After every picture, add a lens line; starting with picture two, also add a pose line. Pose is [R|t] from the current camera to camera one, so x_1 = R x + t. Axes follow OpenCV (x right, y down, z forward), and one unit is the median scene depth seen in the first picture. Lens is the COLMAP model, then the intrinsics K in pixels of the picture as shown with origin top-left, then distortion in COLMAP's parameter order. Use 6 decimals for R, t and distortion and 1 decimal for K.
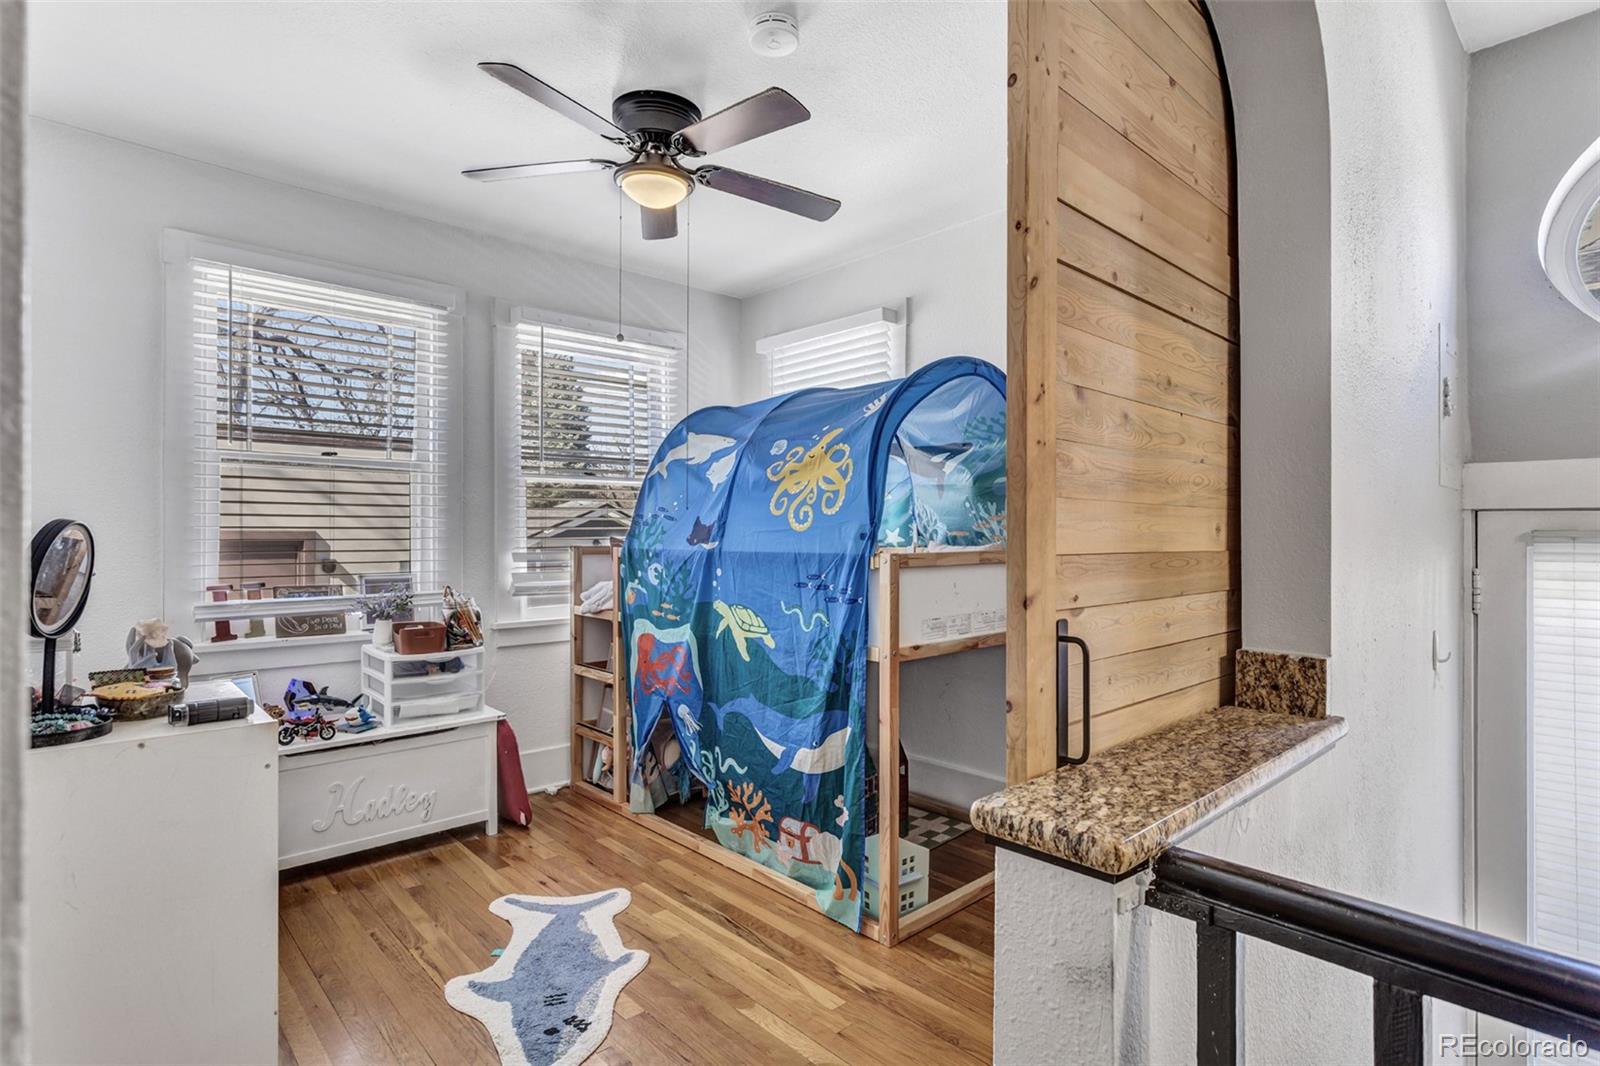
lens RADIAL K [[803.8, 0, 798.0], [0, 803.8, 532.9], [0, 0, 1]] dist [-0.005731, 0.005268]
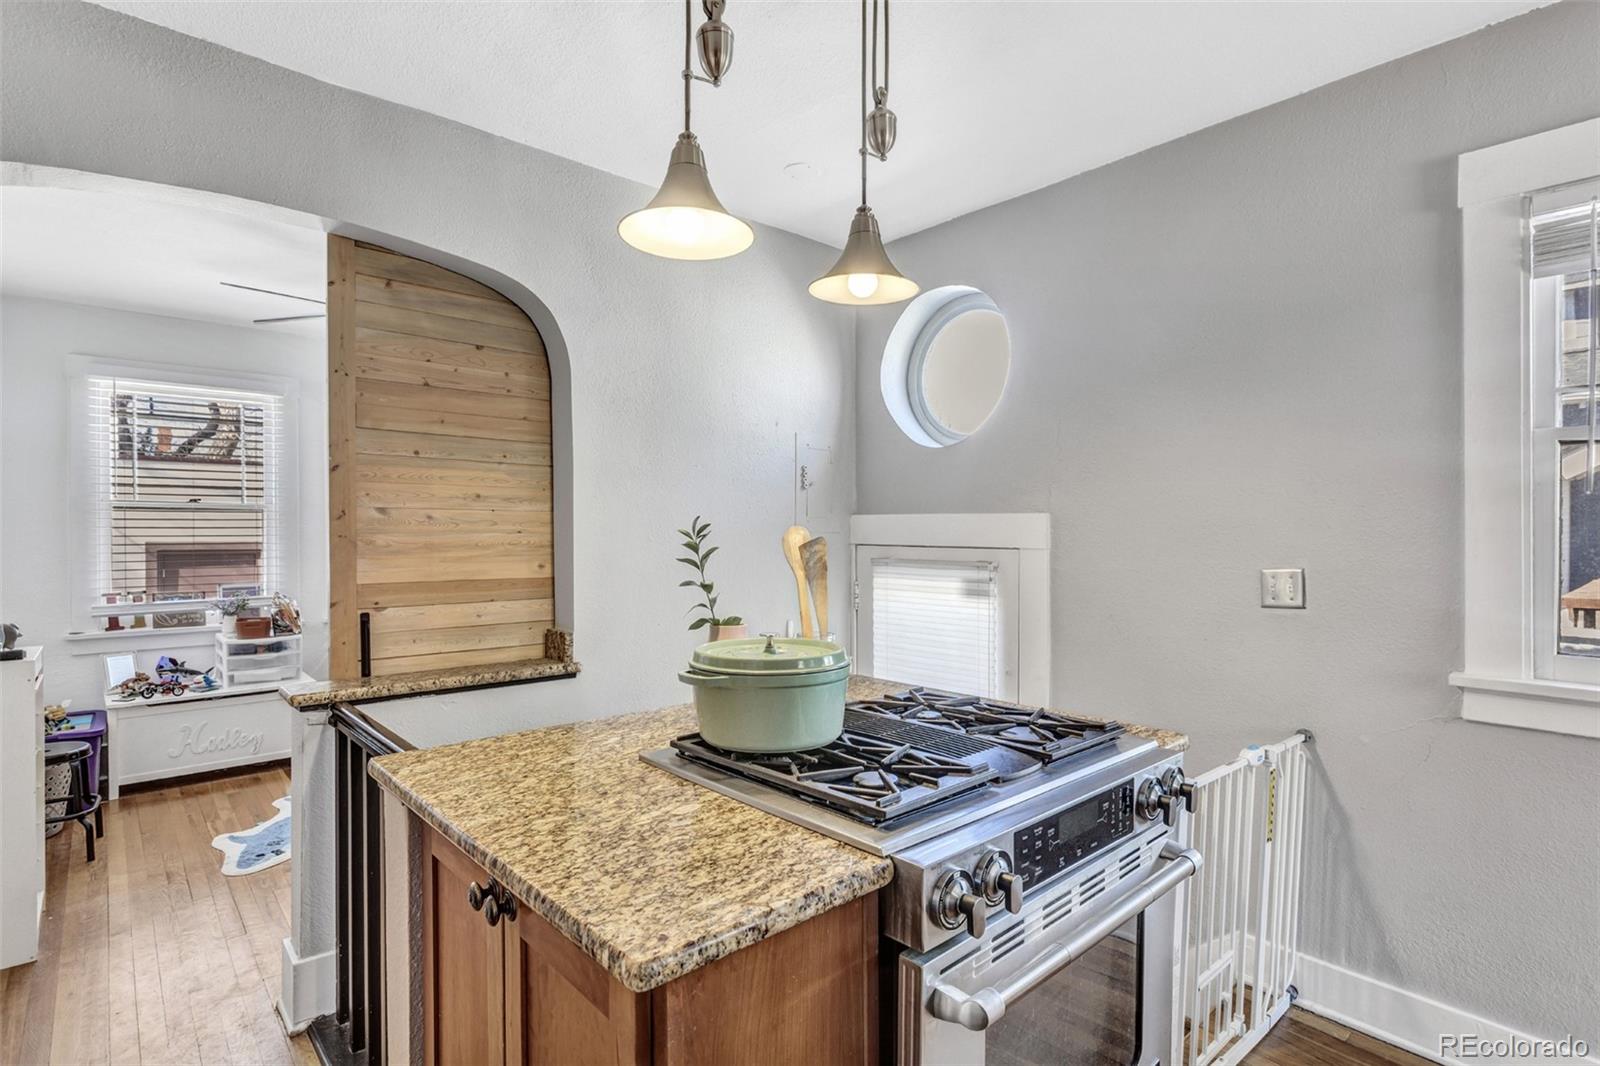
lens RADIAL K [[803.8, 0, 807.2], [0, 803.8, 532.2], [0, 0, 1]] dist [-0.005731, 0.005268]
pose [[0.999812, -0.005054, -0.018710, 0.581141], [0.005104, 0.999984, 0.002636, -0.042705], [0.018697, -0.002731, 0.999821, -0.446269]]
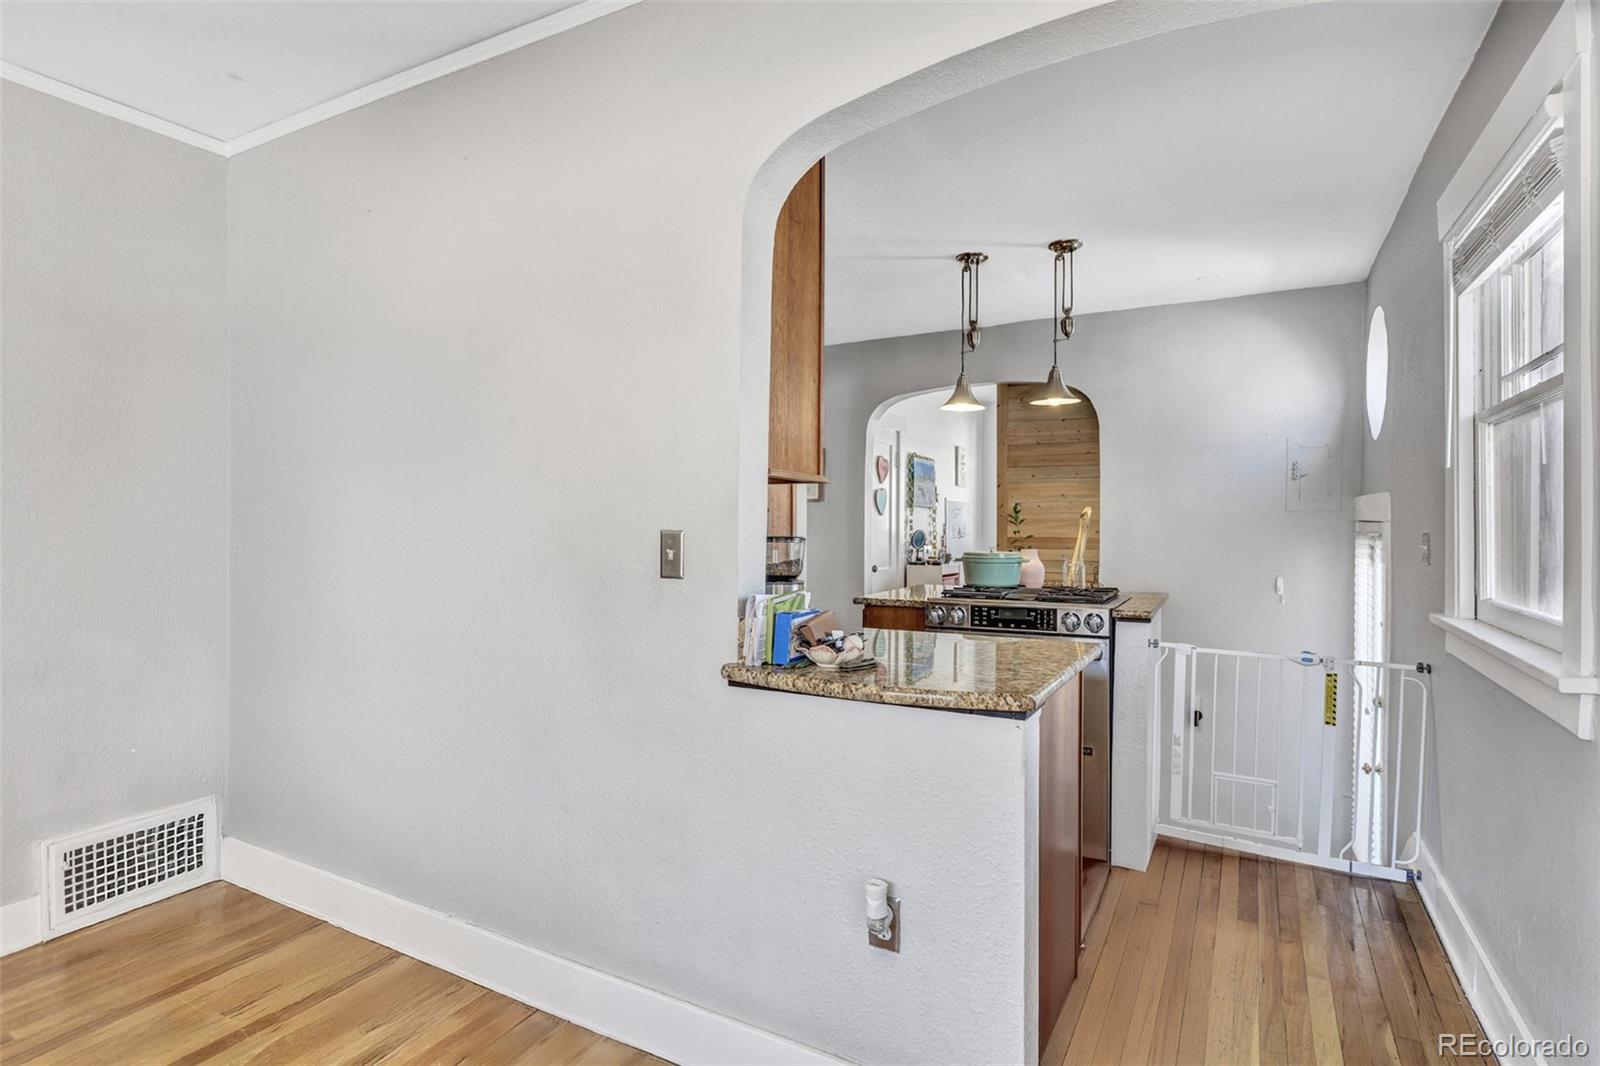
lens RADIAL K [[803.8, 0, 797.7], [0, 803.8, 528.6], [0, 0, 1]] dist [-0.005731, 0.005268]
pose [[0.323168, 0.002355, -0.946339, 1.672938], [0.006135, 0.999971, 0.004584, -0.020998], [0.946322, -0.007287, 0.323144, -0.683974]]
